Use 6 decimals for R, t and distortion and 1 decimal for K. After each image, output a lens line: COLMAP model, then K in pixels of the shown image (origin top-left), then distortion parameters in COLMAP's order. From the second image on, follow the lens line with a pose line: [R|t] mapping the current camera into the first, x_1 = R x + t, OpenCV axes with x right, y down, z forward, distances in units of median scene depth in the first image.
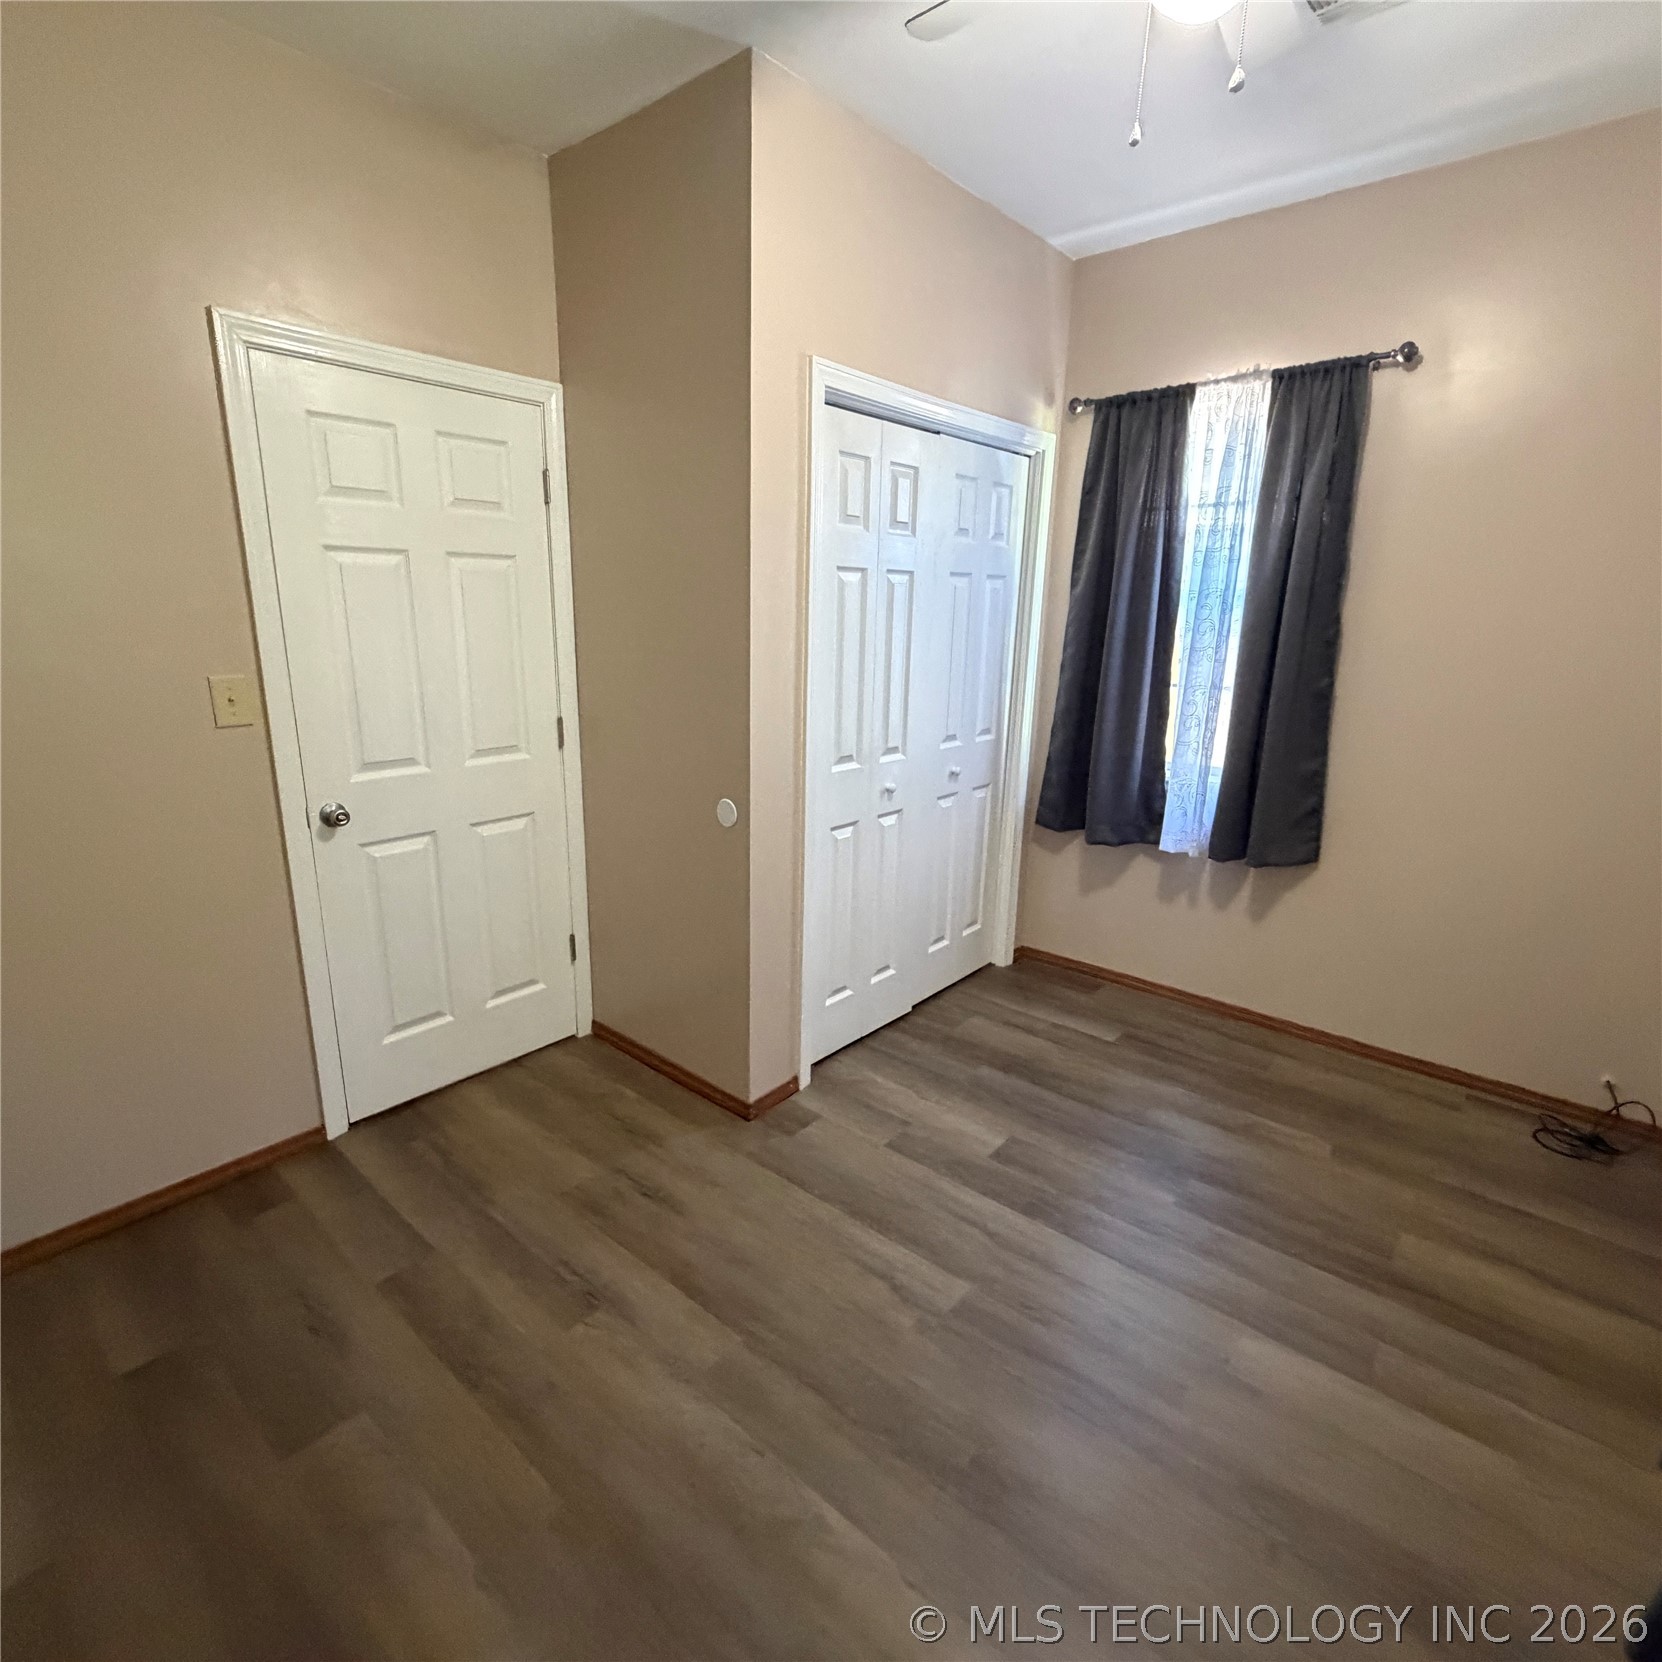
lens RADIAL K [[886.4, 0, 822.8], [0, 886.4, 824.0], [0, 0, 1]] dist [0.001617, -0.000202]
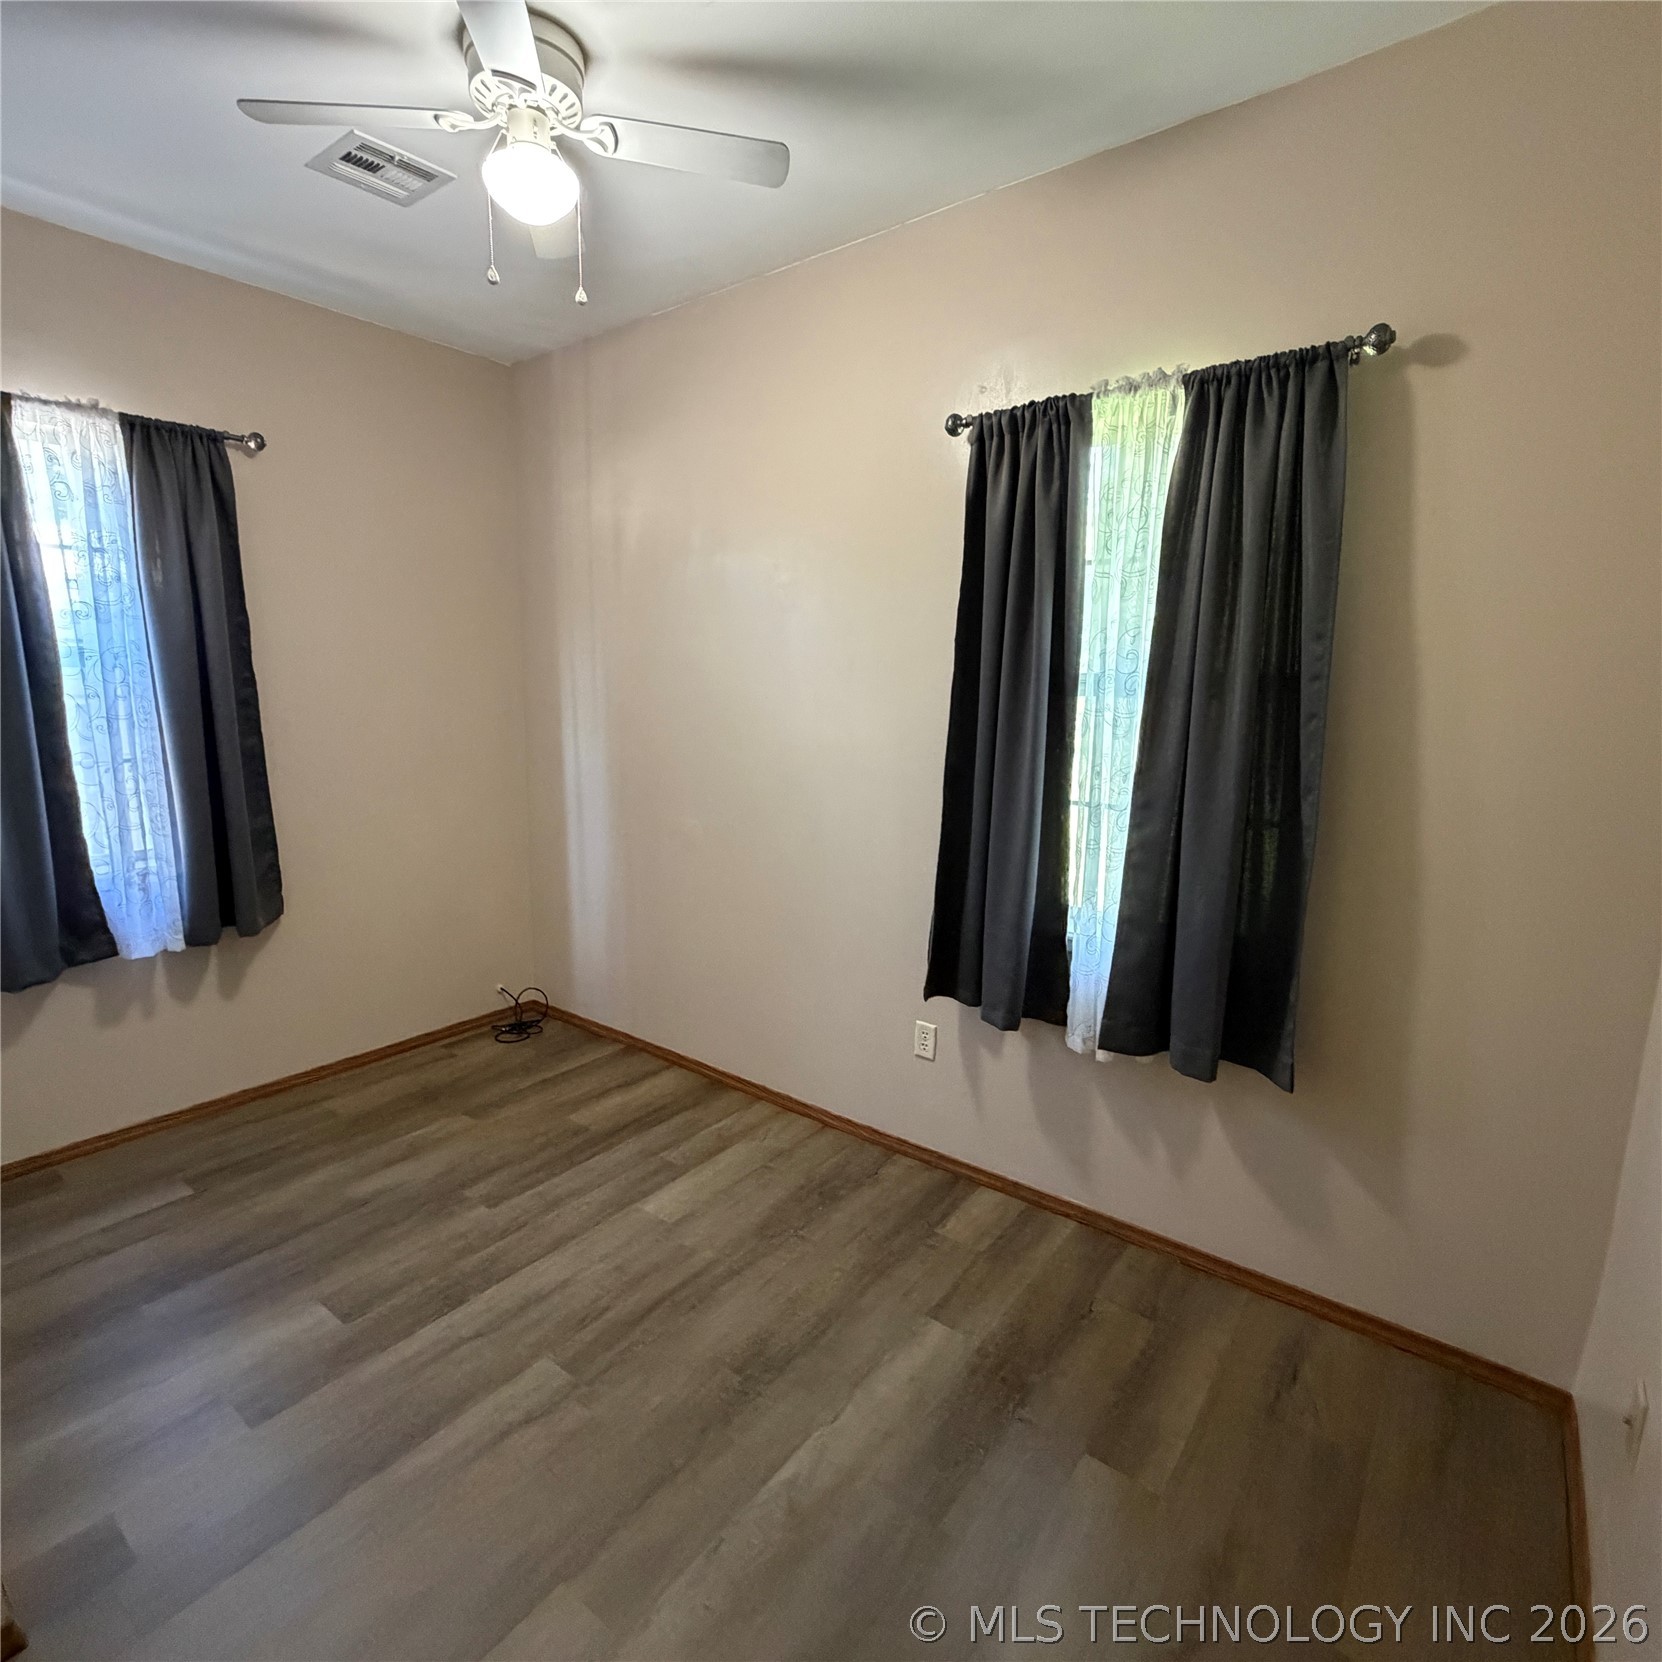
lens RADIAL K [[886.4, 0, 822.8], [0, 886.4, 824.0], [0, 0, 1]] dist [0.001617, -0.000202]
pose [[-0.061862, -0.171043, 0.983320, -0.525518], [0.228299, 0.956662, 0.180769, -0.110140], [-0.971624, 0.235674, -0.020132, 0.428117]]
